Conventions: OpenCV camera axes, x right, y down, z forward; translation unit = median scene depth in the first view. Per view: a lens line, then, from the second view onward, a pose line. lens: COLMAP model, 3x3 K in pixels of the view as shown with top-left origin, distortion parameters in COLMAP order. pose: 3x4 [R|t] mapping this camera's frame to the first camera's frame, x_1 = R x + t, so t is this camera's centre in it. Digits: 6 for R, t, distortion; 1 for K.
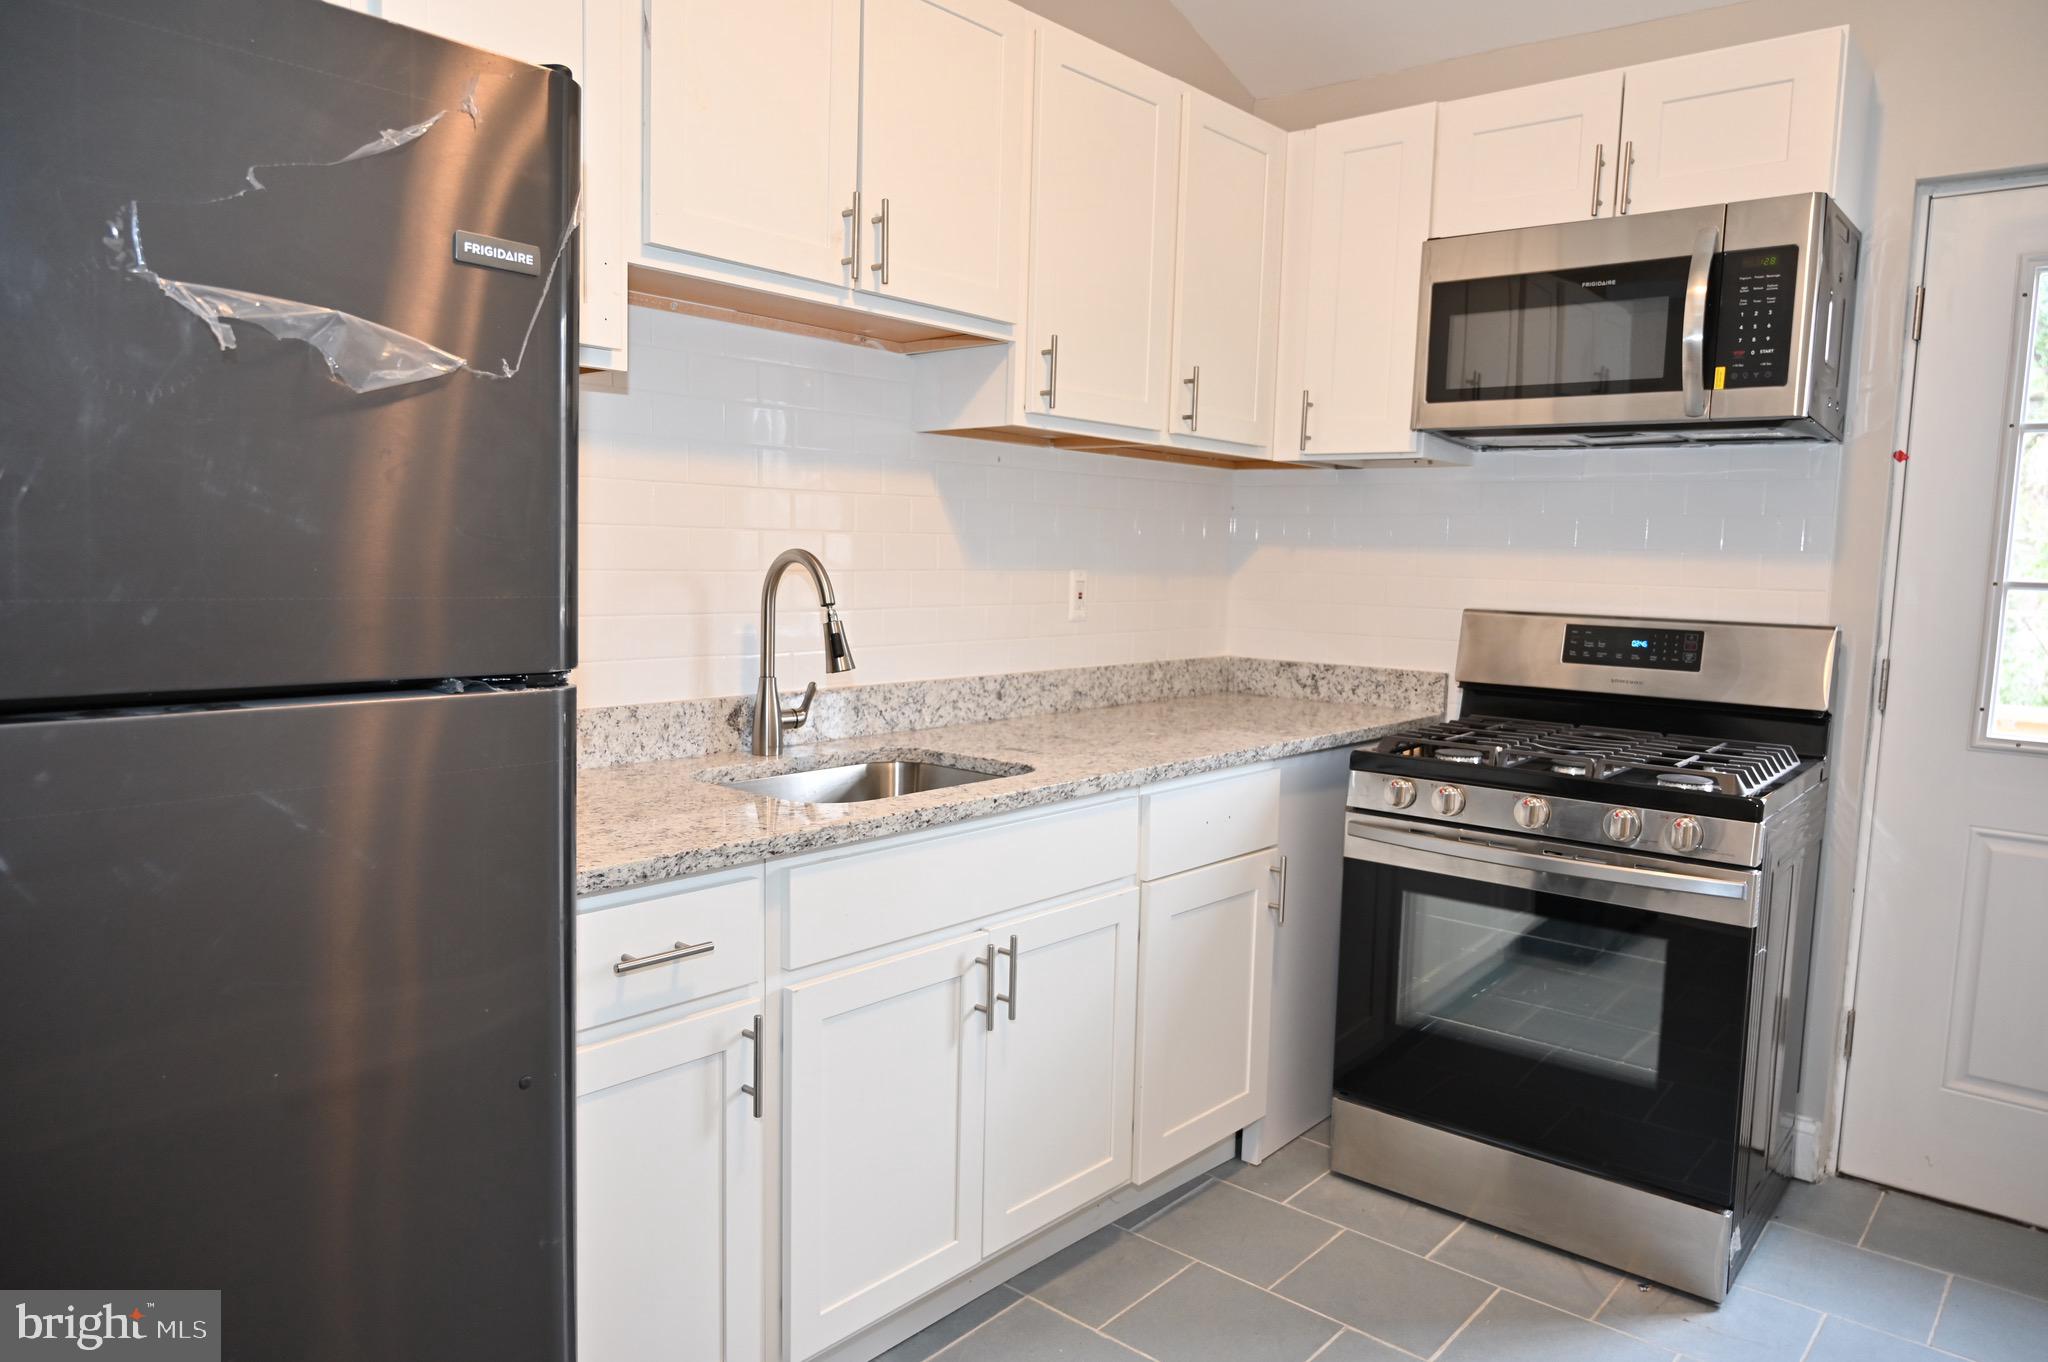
lens RADIAL K [[1351.6, 0, 1031.3], [0, 1351.6, 678.5], [0, 0, 1]] dist [-0.010658, -0.001248]
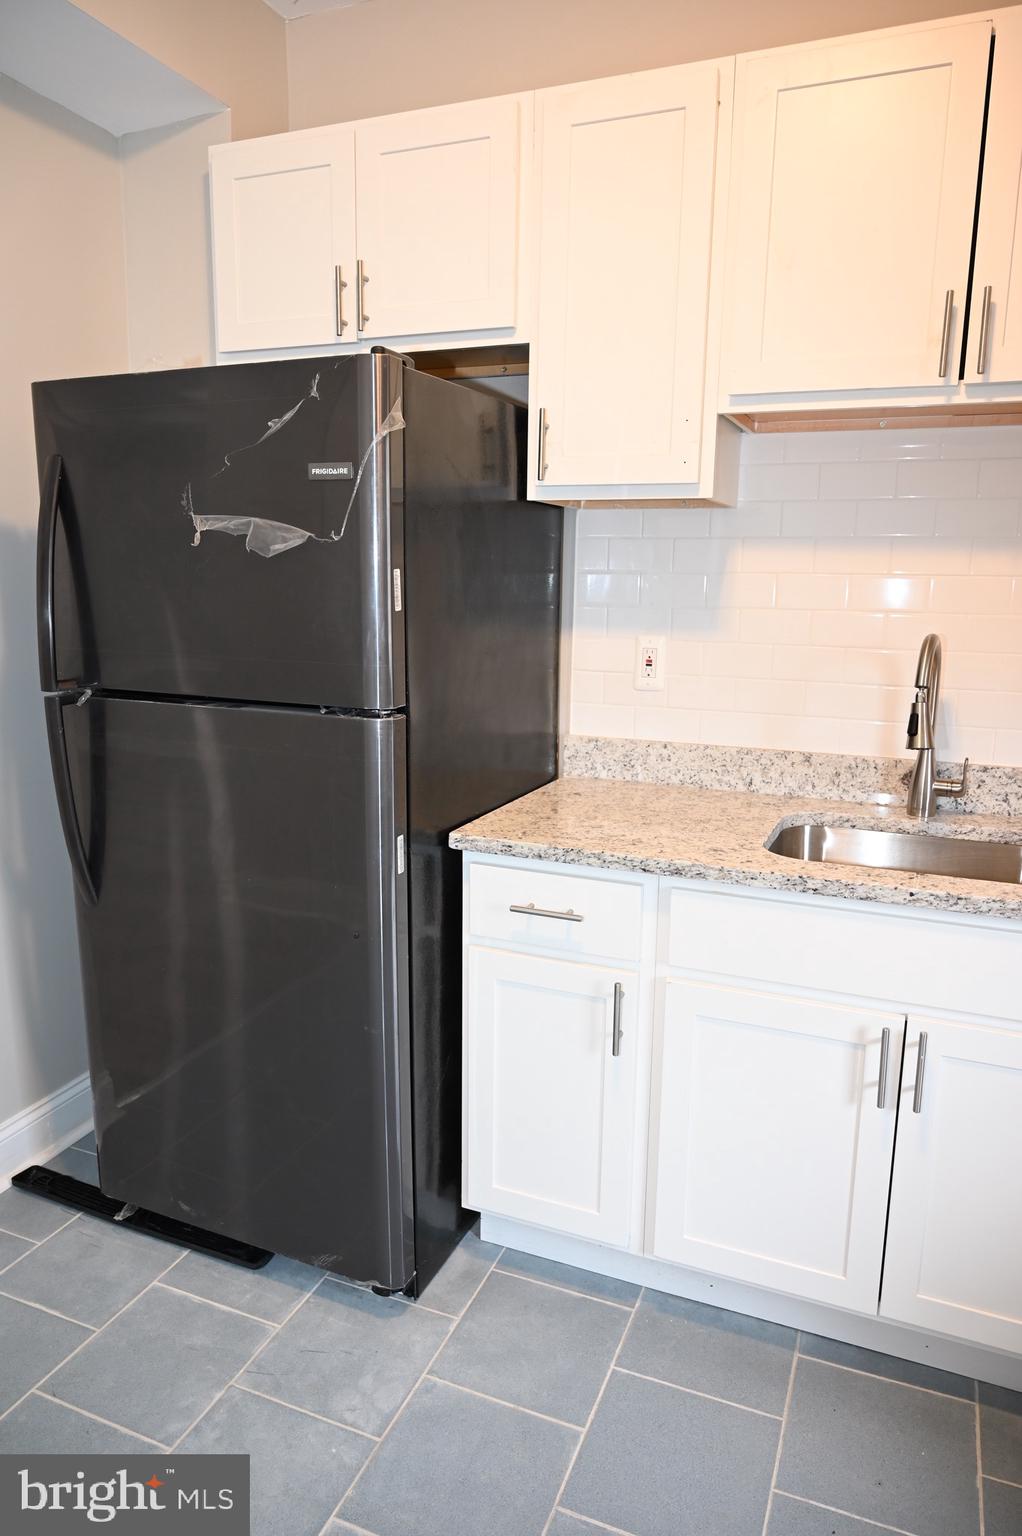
lens RADIAL K [[1013.7, 0, 502.0], [0, 1013.7, 766.3], [0, 0, 1]] dist [-0.010658, -0.001248]
pose [[0.304496, 0.157314, -0.939433, 0.506462], [-0.094451, 0.986393, 0.134563, -0.067376], [0.947819, 0.047756, 0.315211, 0.414395]]
